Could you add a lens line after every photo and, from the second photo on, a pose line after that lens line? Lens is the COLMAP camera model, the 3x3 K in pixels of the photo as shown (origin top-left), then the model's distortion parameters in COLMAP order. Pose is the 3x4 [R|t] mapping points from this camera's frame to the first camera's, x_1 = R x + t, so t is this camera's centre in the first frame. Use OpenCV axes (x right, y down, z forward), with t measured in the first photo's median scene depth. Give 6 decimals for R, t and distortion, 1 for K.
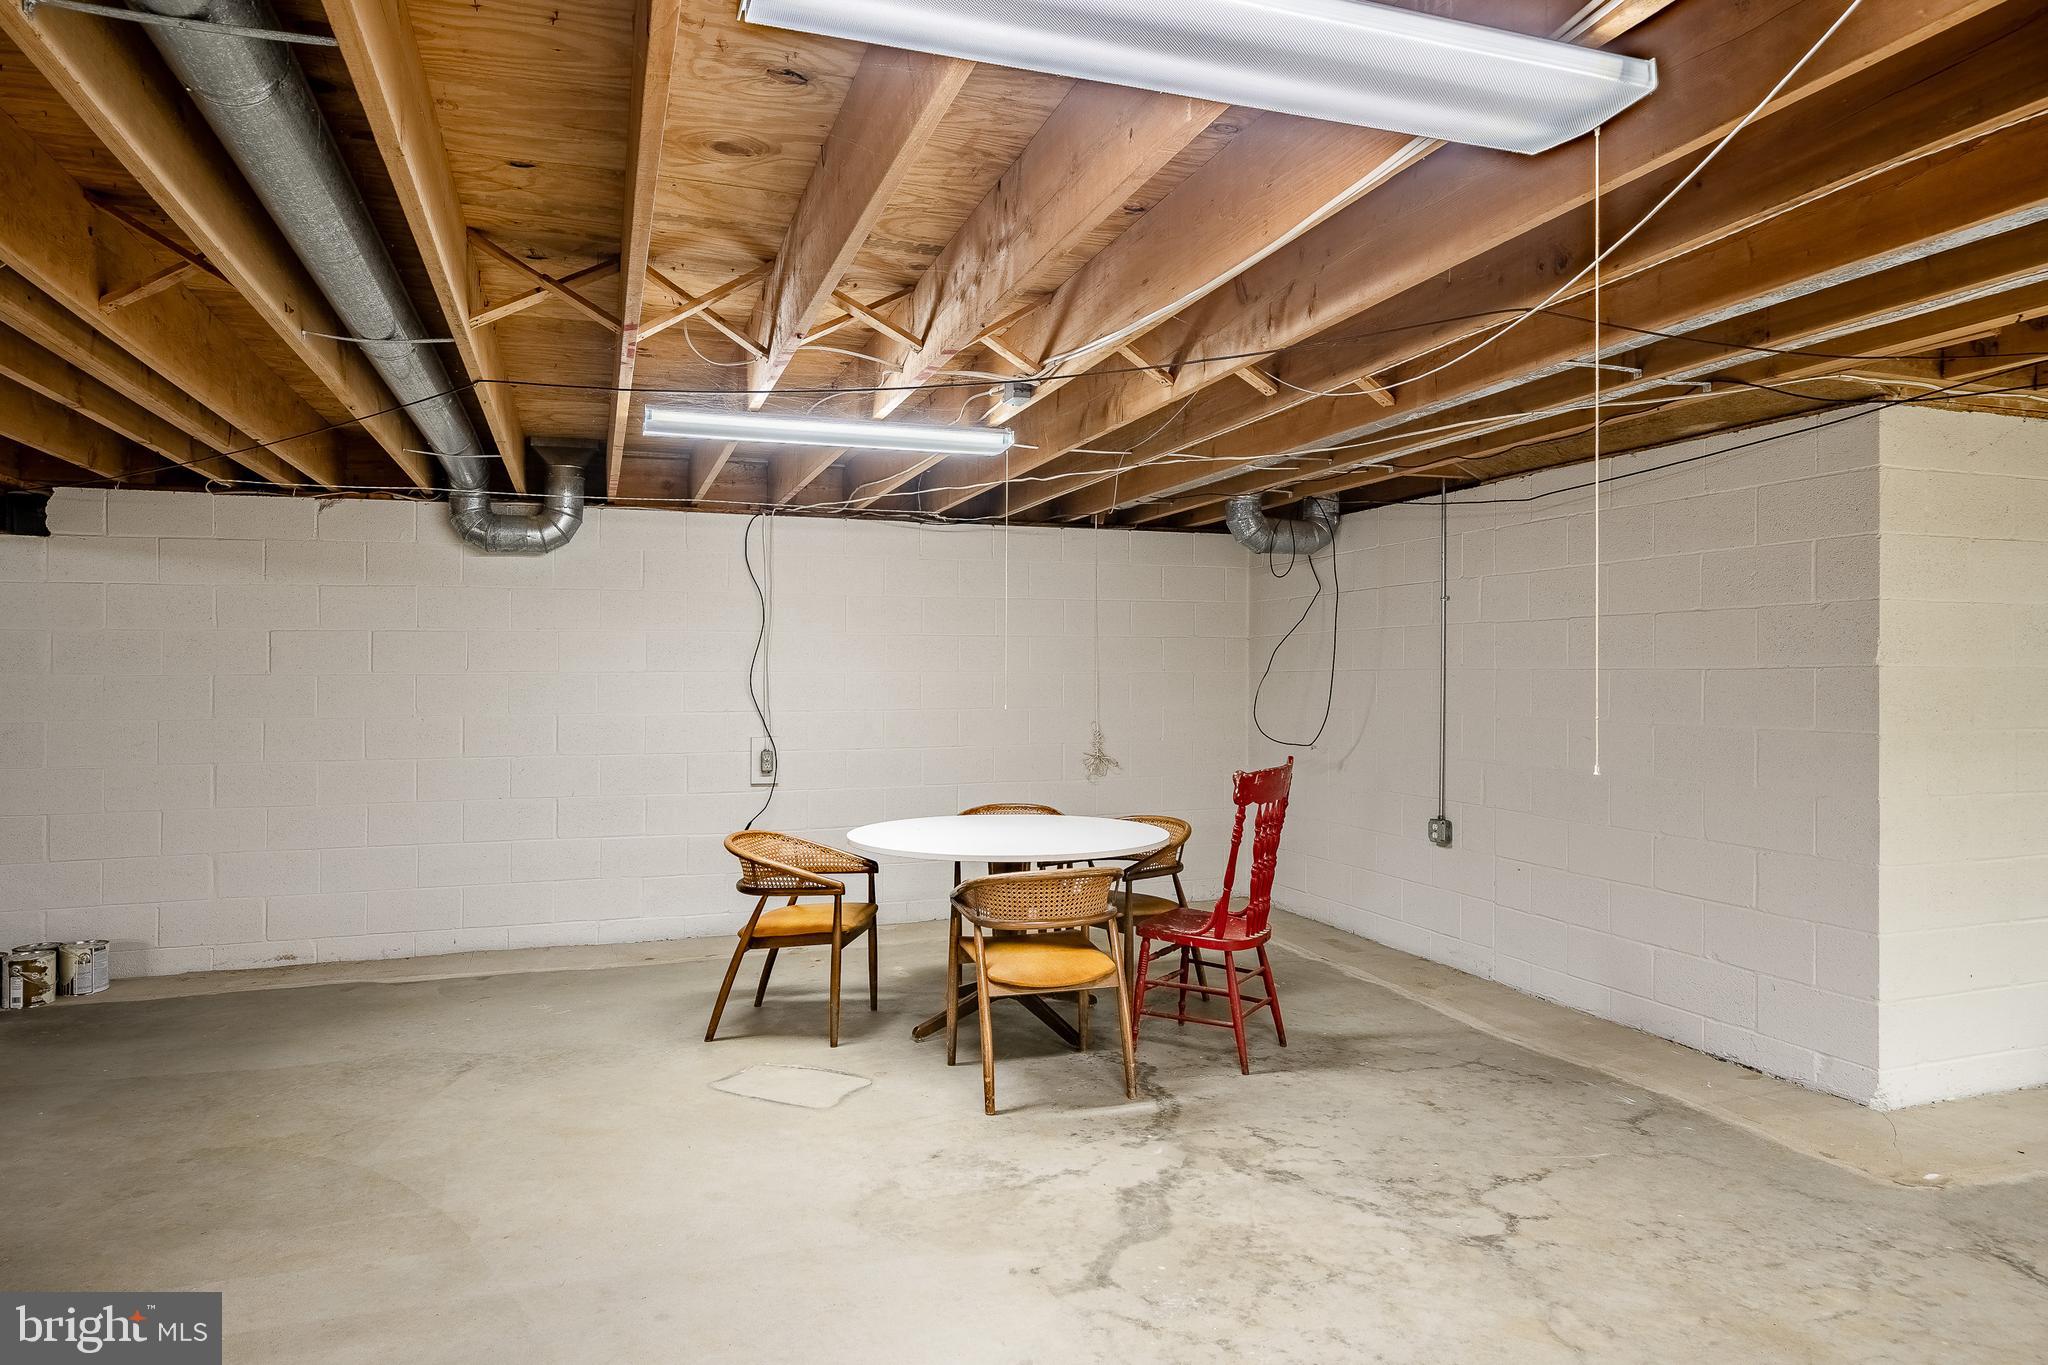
lens RADIAL K [[1222.0, 0, 1024.0], [0, 1222.0, 682.5], [0, 0, 1]] dist [-0.000279, -0.000082]
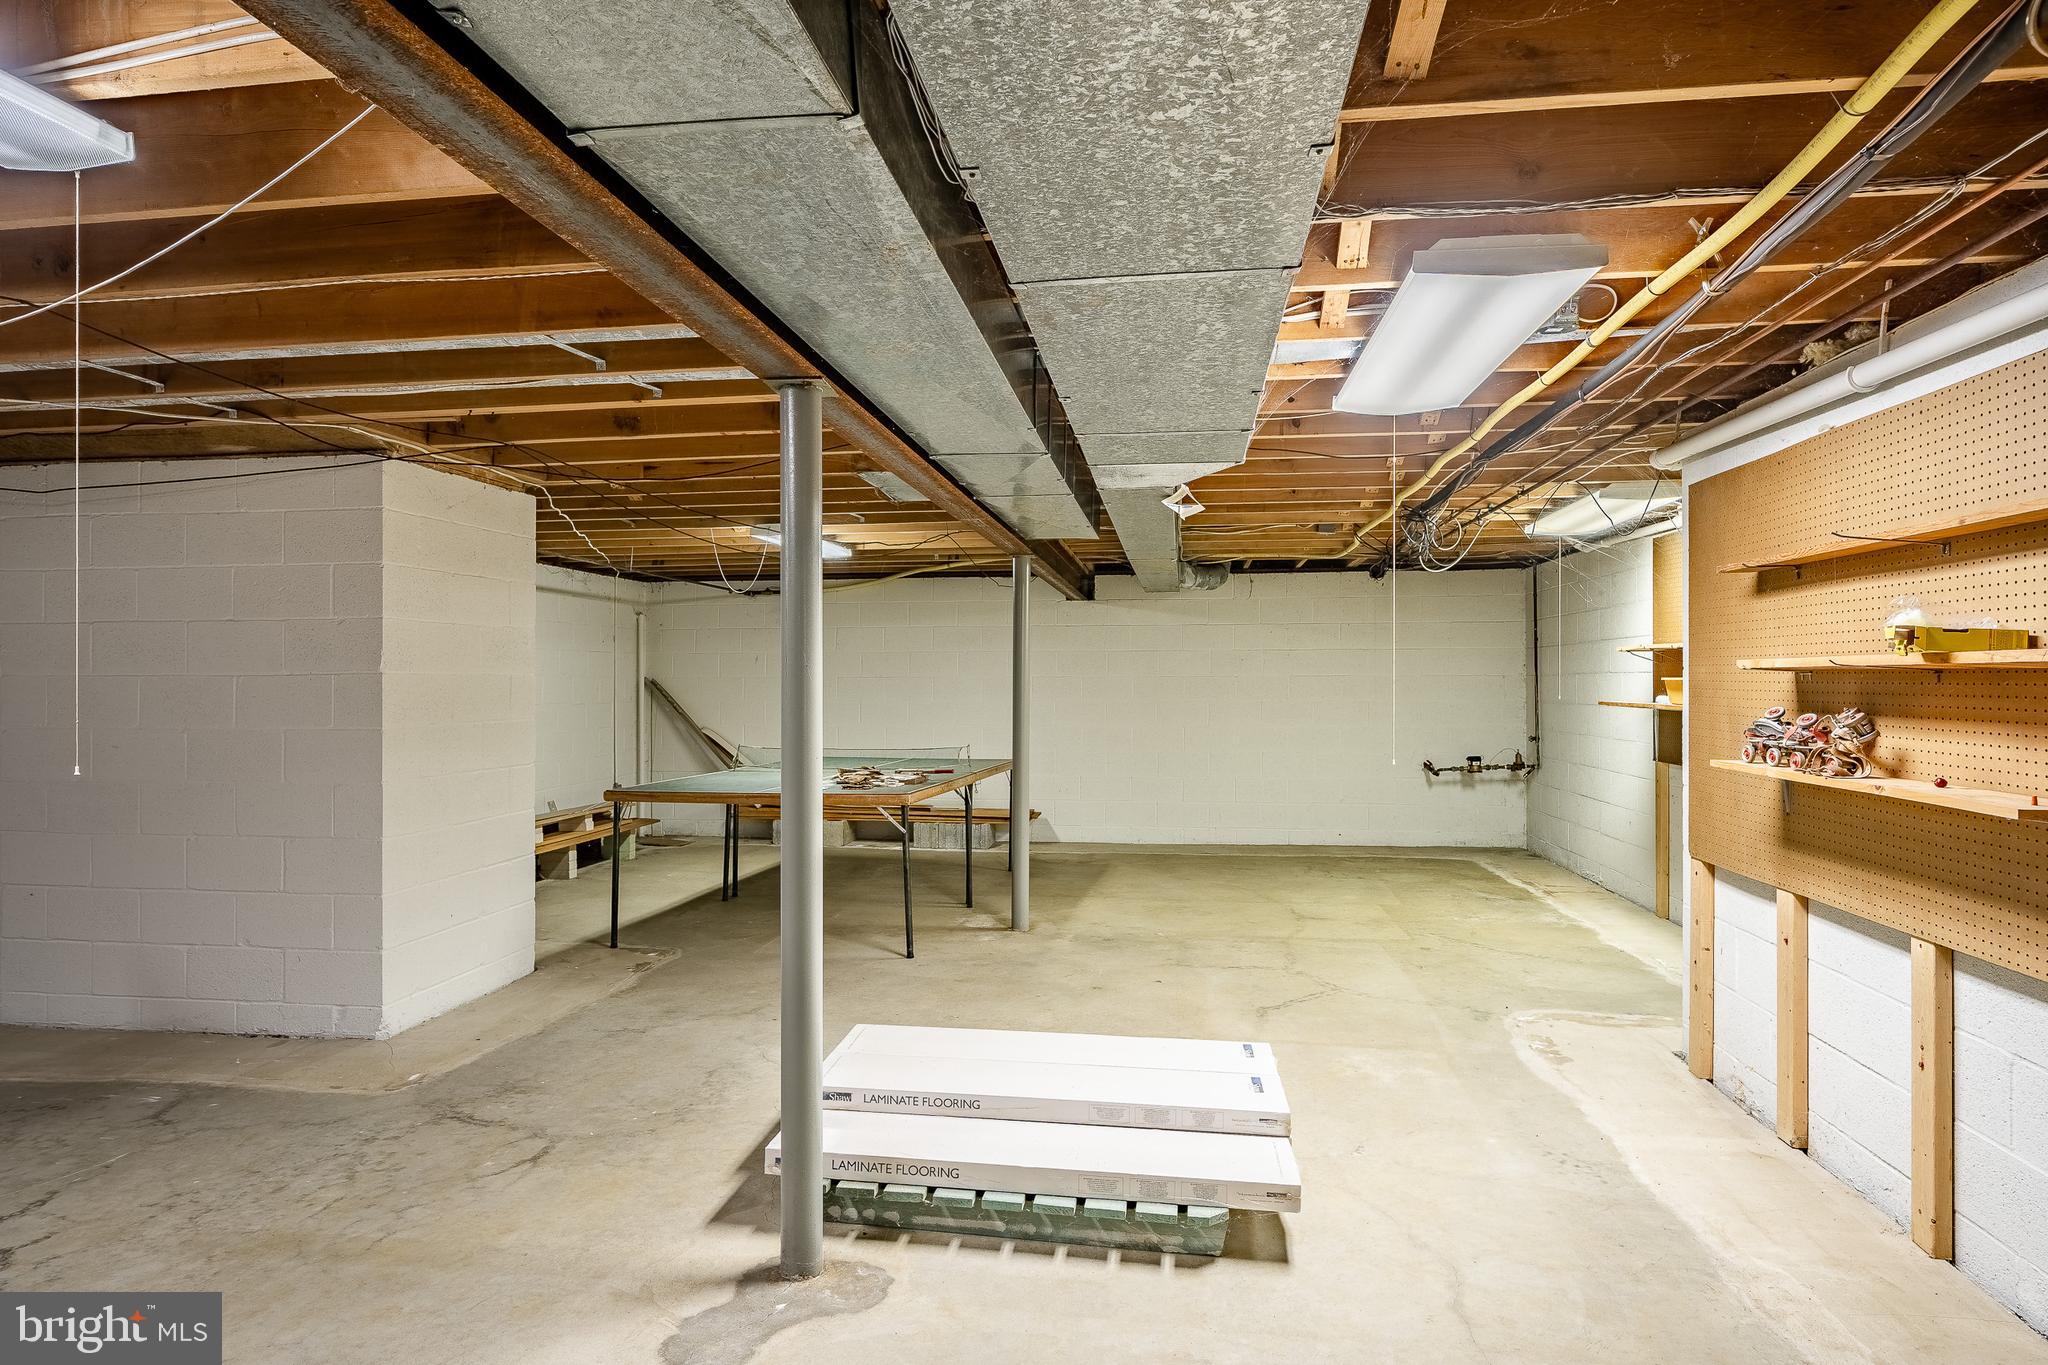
lens RADIAL K [[1166.7, 0, 1016.1], [0, 1166.7, 677.2], [0, 0, 1]] dist [-0.003957, -0.001398]
pose [[0.474154, 0.000015, 0.880442, -0.019280], [0.008363, 0.999955, -0.004521, 0.001030], [-0.880402, 0.009507, 0.474132, -0.104311]]
